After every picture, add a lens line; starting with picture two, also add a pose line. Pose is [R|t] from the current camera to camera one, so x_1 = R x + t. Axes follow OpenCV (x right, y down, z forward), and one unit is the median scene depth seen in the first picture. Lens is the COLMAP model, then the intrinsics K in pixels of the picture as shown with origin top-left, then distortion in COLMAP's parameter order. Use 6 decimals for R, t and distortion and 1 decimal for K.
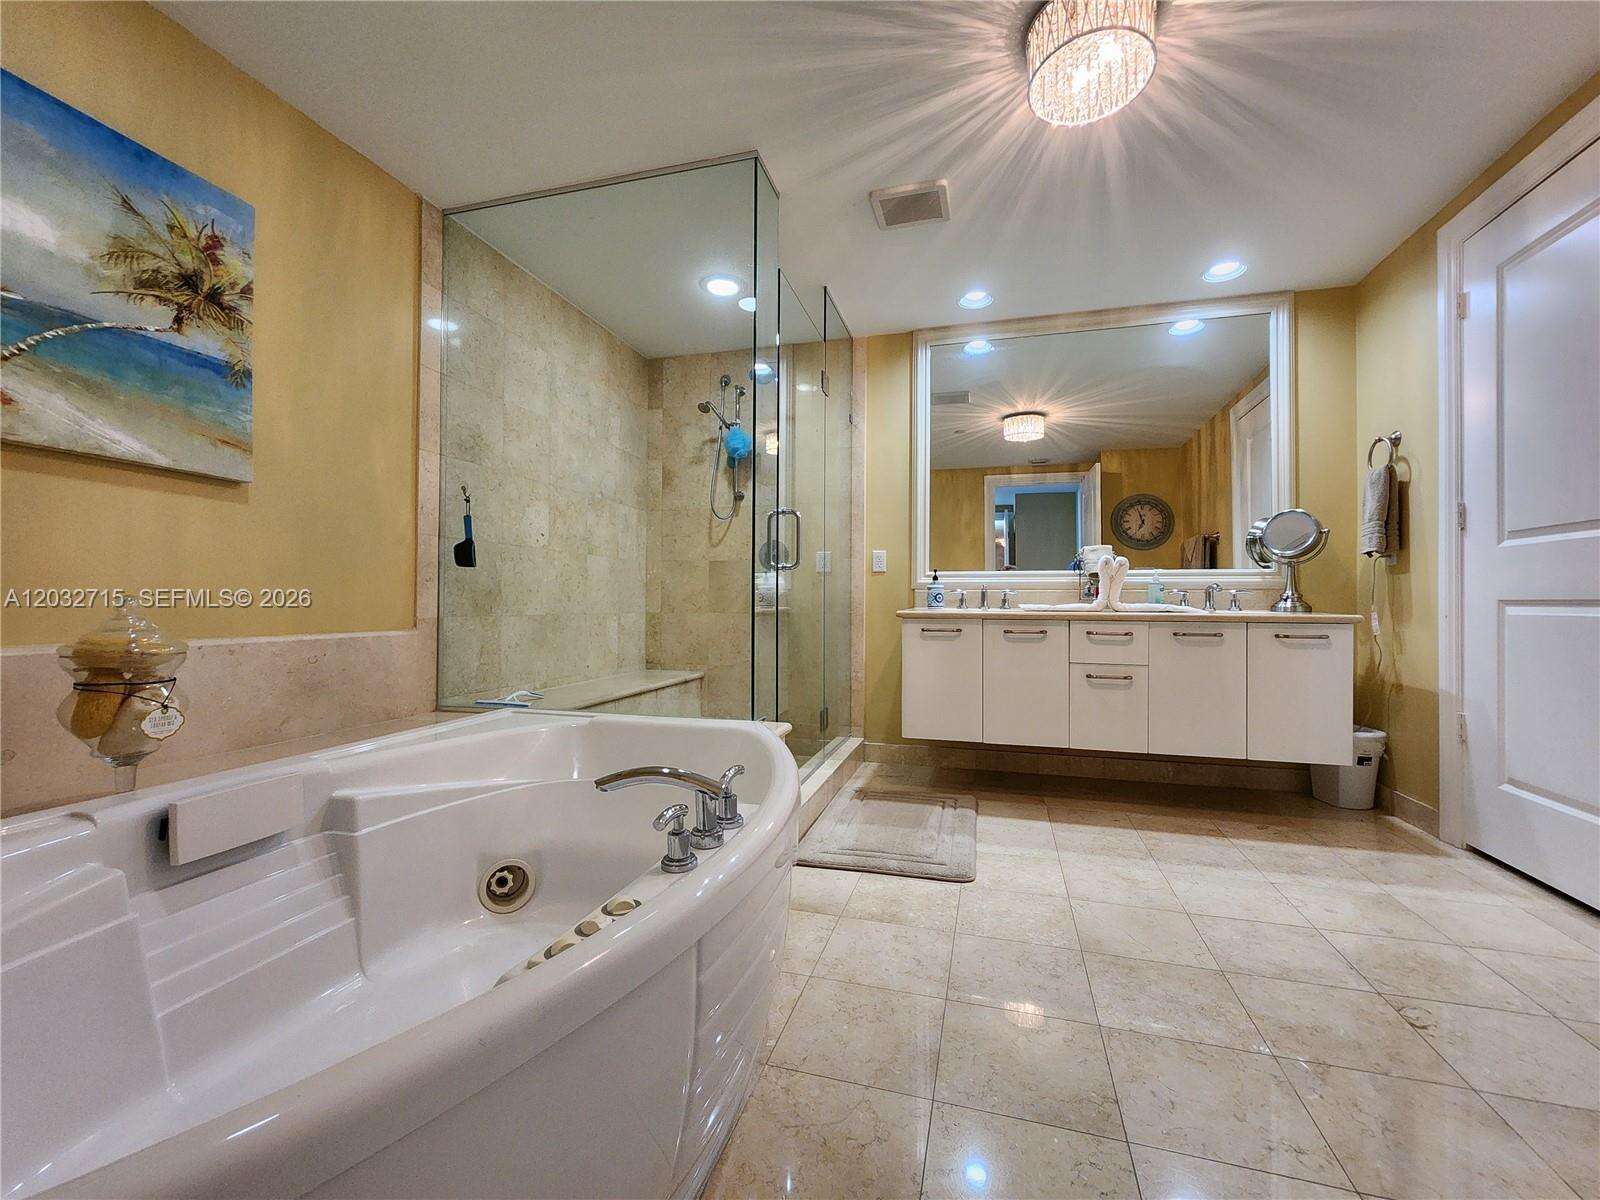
lens RADIAL K [[654.4, 0, 799.7], [0, 654.4, 603.2], [0, 0, 1]] dist [-0.008942, 0.001007]
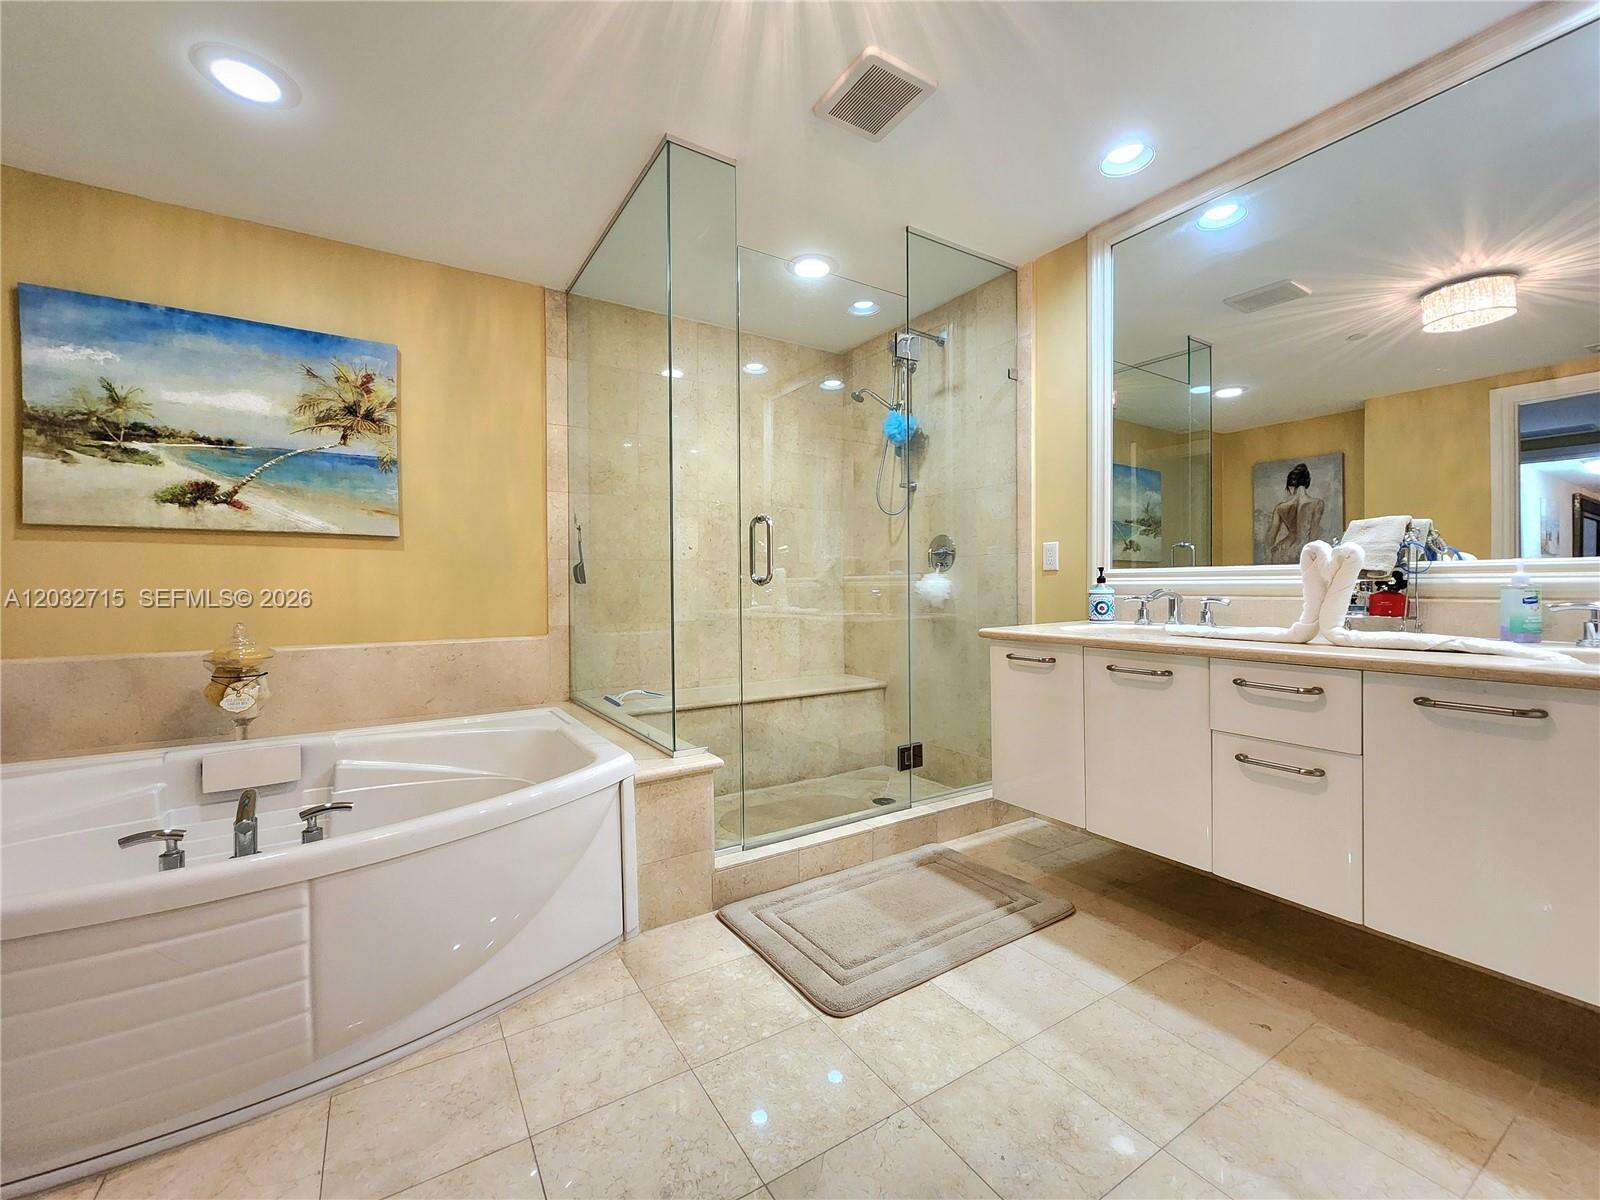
lens RADIAL K [[654.4, 0, 798.6], [0, 654.4, 598.2], [0, 0, 1]] dist [-0.008942, 0.001007]
pose [[0.754696, 0.002423, -0.656070, 0.707247], [0.010202, 0.999829, 0.015428, -0.053806], [0.655995, -0.018337, 0.754543, 0.431341]]
